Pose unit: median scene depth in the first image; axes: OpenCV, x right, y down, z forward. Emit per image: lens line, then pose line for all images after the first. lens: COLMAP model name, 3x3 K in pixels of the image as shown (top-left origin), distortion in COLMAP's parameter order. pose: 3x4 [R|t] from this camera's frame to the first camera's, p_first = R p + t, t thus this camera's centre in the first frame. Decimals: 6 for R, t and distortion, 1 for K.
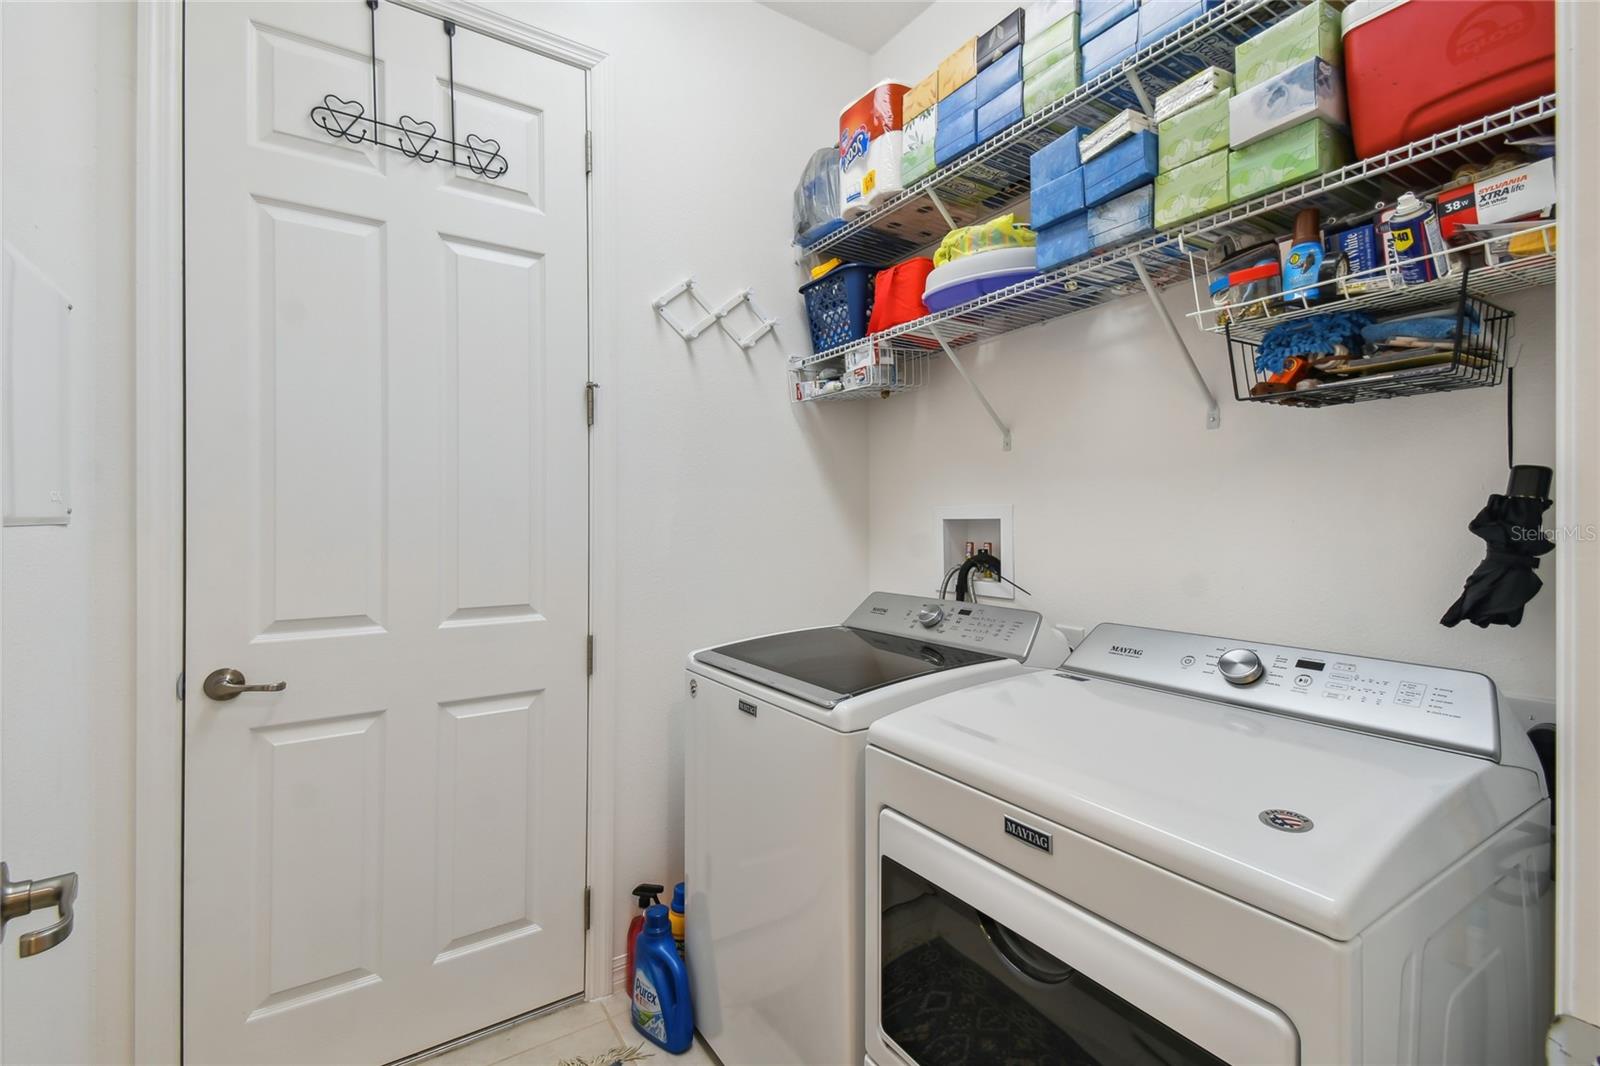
lens RADIAL K [[701.9, 0, 795.9], [0, 701.9, 524.1], [0, 0, 1]] dist [0.050454, -0.027384]
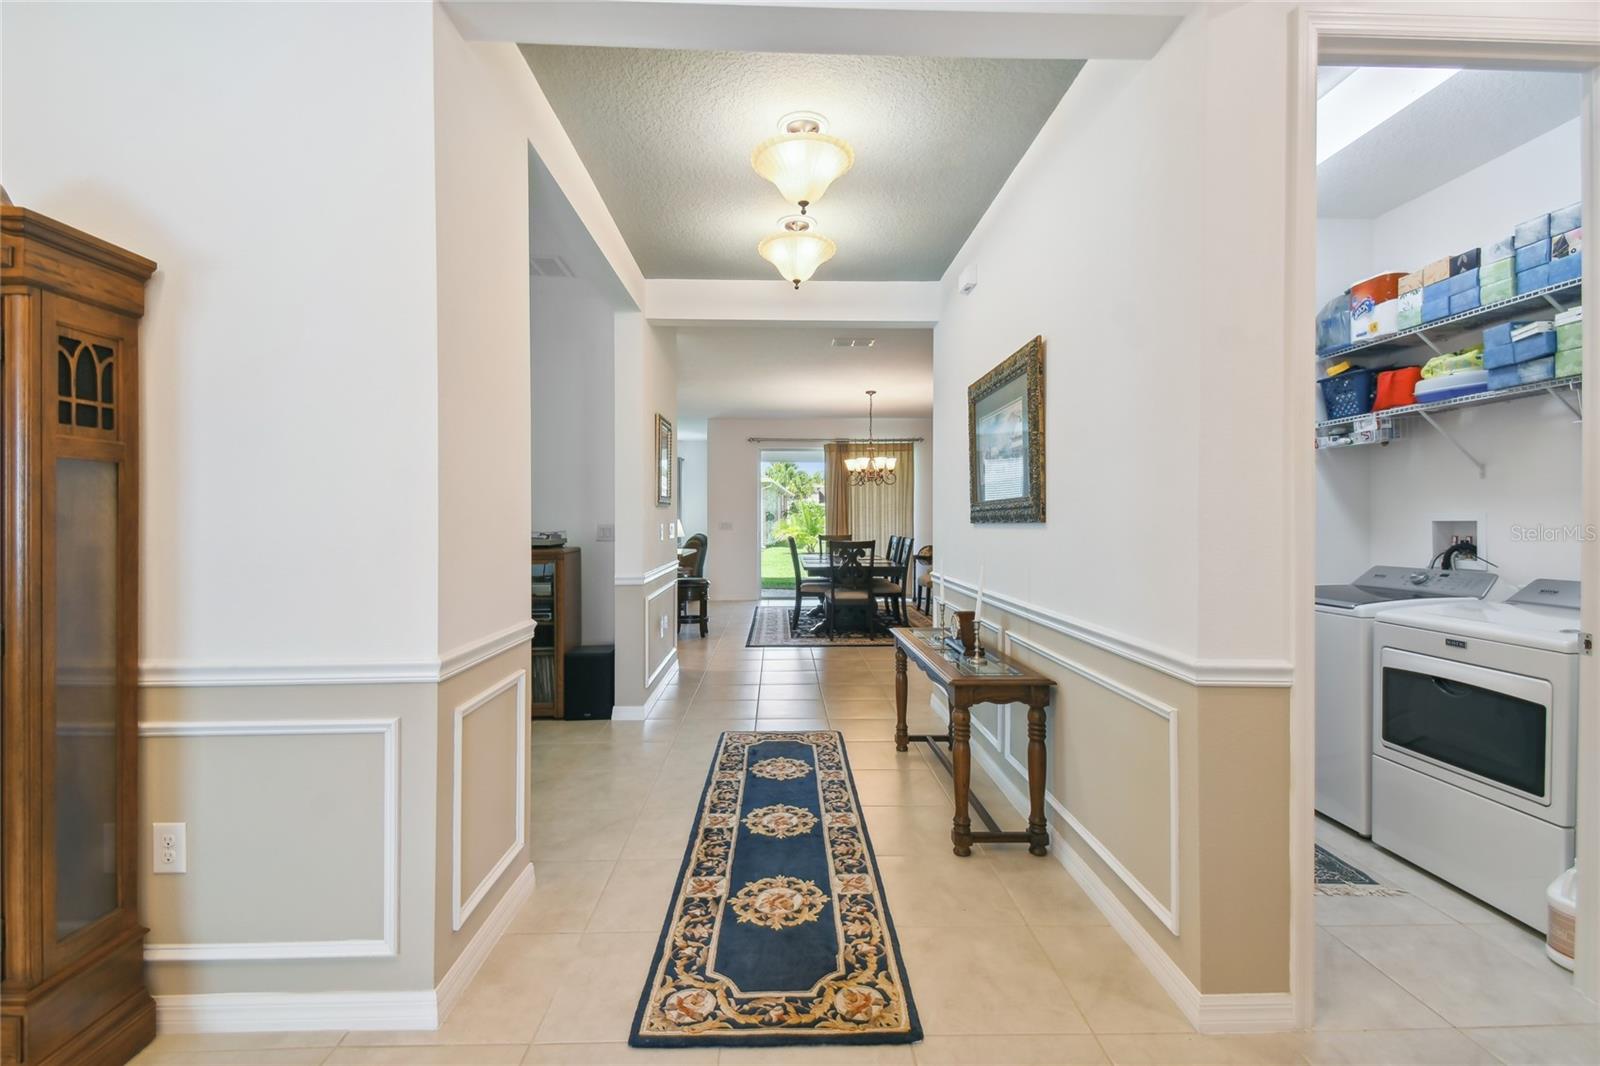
lens RADIAL K [[701.9, 0, 795.9], [0, 701.9, 524.1], [0, 0, 1]] dist [0.050454, -0.027384]
pose [[0.847113, 0.002726, -0.531406, -0.160775], [-0.003220, 0.999995, -0.000002, 0.004948], [0.531404, 0.001713, 0.847117, -1.247422]]
